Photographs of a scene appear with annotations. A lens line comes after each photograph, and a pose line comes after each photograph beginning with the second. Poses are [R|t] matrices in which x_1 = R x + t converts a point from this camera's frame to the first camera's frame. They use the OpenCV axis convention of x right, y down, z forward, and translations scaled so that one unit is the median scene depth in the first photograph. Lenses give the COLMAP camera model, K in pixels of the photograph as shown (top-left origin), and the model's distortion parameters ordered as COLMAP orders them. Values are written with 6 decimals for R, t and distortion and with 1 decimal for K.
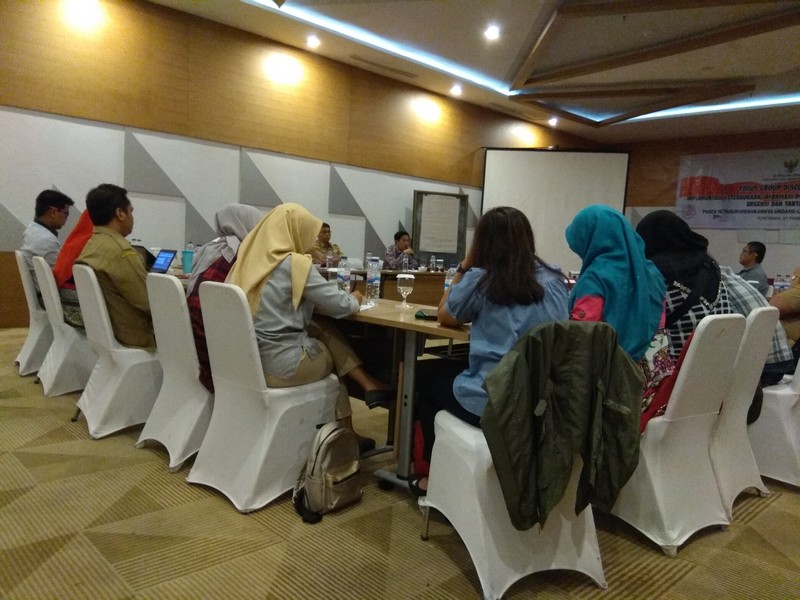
lens RADIAL K [[615.6, 0, 400.0], [0, 615.6, 300.0], [0, 0, 1]] dist [0.101080, -0.156546]
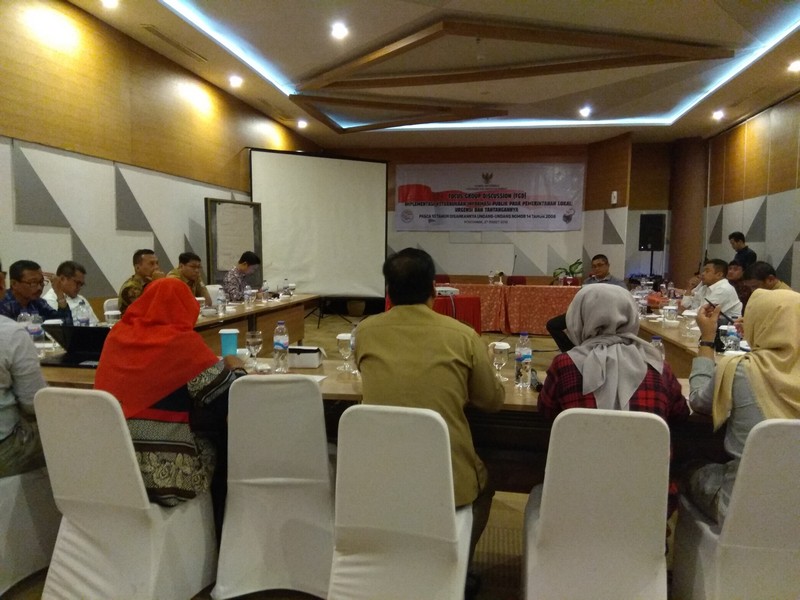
lens RADIAL K [[615.6, 0, 400.0], [0, 615.6, 300.0], [0, 0, 1]] dist [0.101080, -0.156546]
pose [[0.803561, -0.091618, 0.588129, -0.261253], [0.082689, 0.995685, 0.042127, -0.052638], [-0.589451, 0.014780, 0.807669, 0.167098]]
